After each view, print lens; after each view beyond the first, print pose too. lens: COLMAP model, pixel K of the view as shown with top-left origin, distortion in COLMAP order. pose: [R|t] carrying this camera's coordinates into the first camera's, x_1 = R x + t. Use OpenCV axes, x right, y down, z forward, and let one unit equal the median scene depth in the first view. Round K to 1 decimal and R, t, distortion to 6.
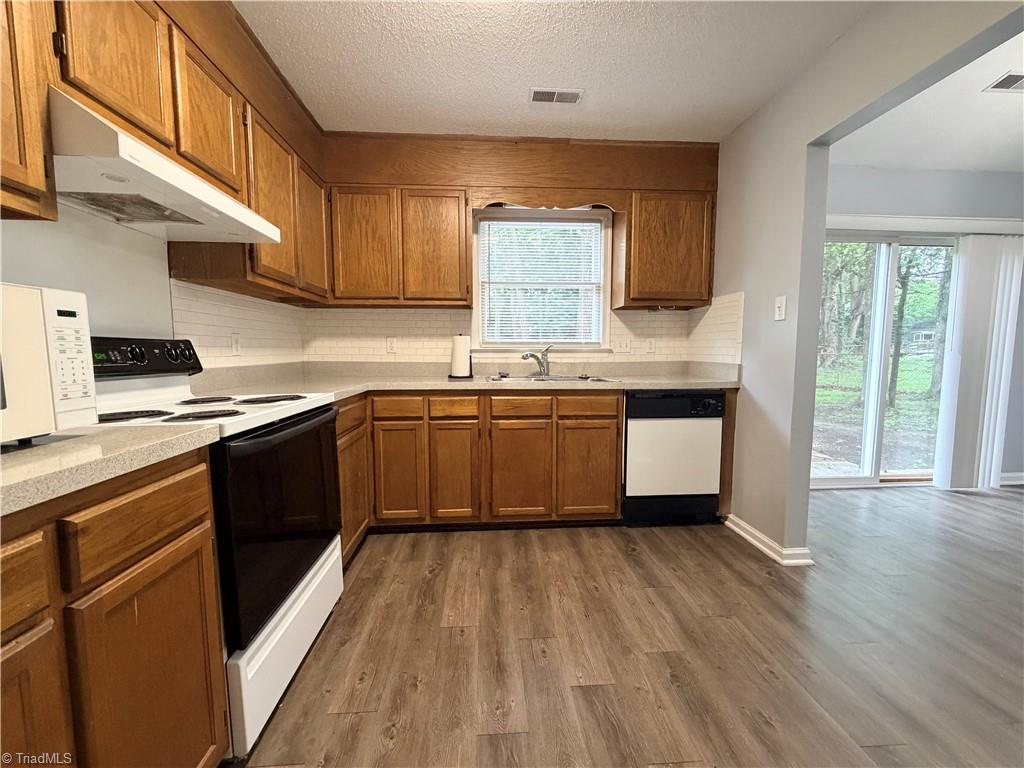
lens RADIAL K [[406.8, 0, 506.4], [0, 406.8, 385.3], [0, 0, 1]] dist [0.000994, 0.000213]
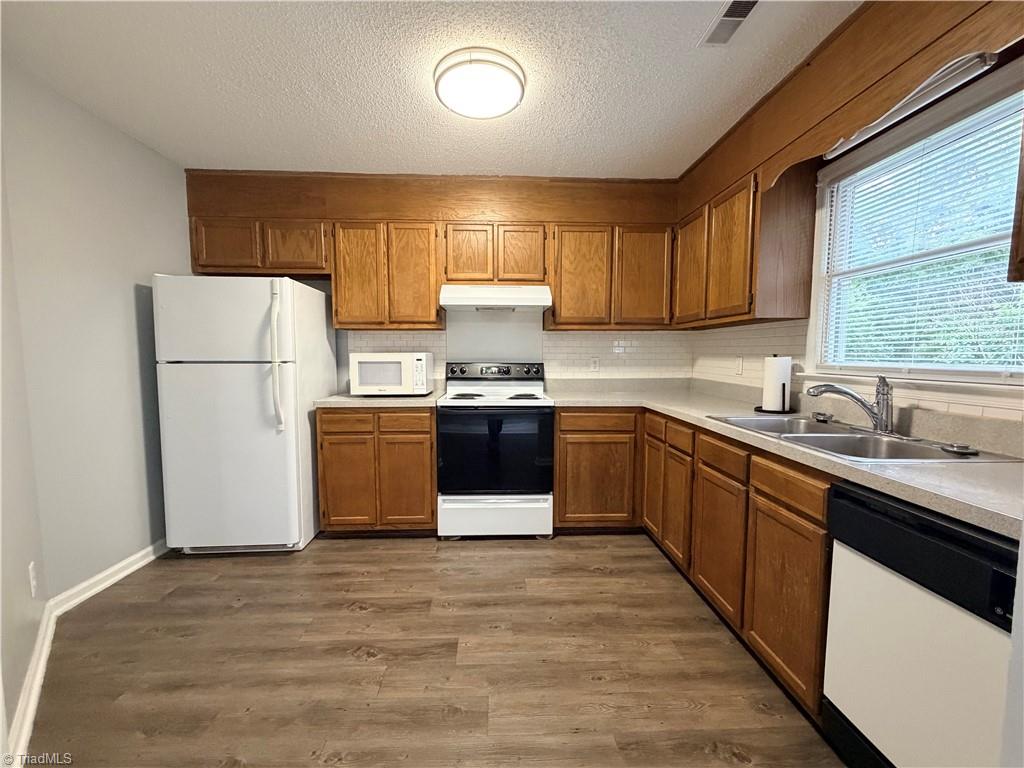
lens RADIAL K [[406.8, 0, 510.4], [0, 406.8, 385.7], [0, 0, 1]] dist [0.000994, 0.000213]
pose [[-0.018825, 0.079961, -0.996620, 0.799178], [-0.086262, 0.992950, 0.081296, -0.106517], [0.996095, 0.087501, -0.011794, 0.636377]]
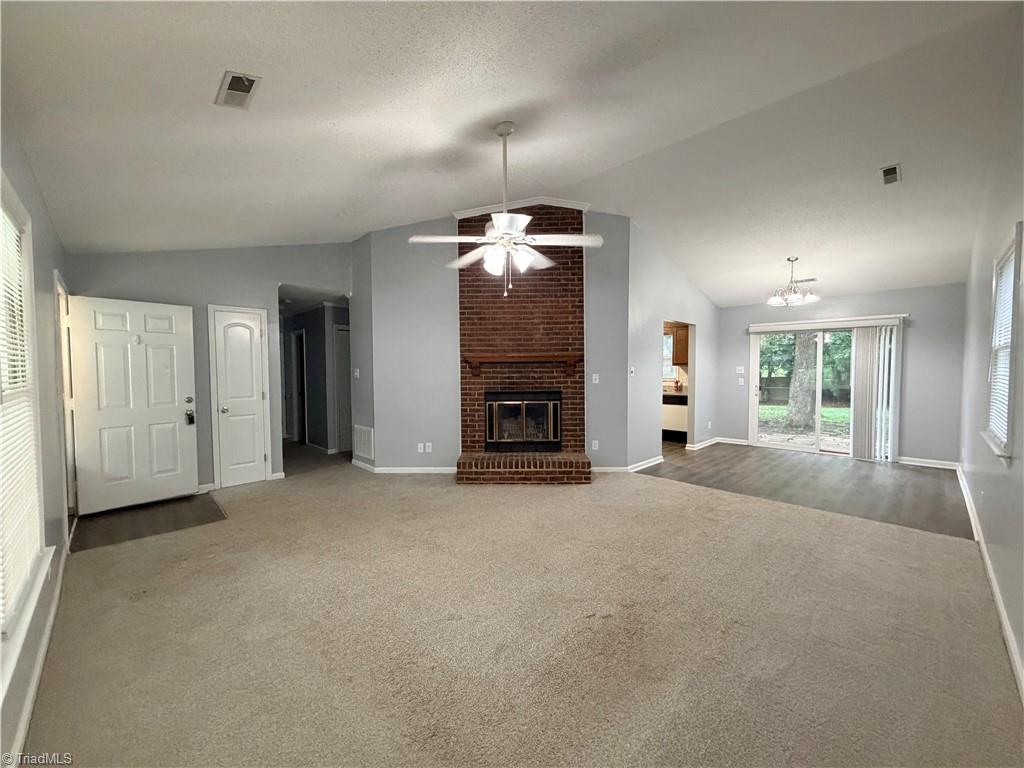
lens RADIAL K [[406.8, 0, 509.9], [0, 406.8, 382.3], [0, 0, 1]] dist [0.000994, 0.000213]
pose [[0.654207, 0.030643, -0.755694, 2.005989], [-0.059175, 0.998190, -0.010752, 0.018338], [0.753997, 0.051752, 0.654836, -2.059205]]
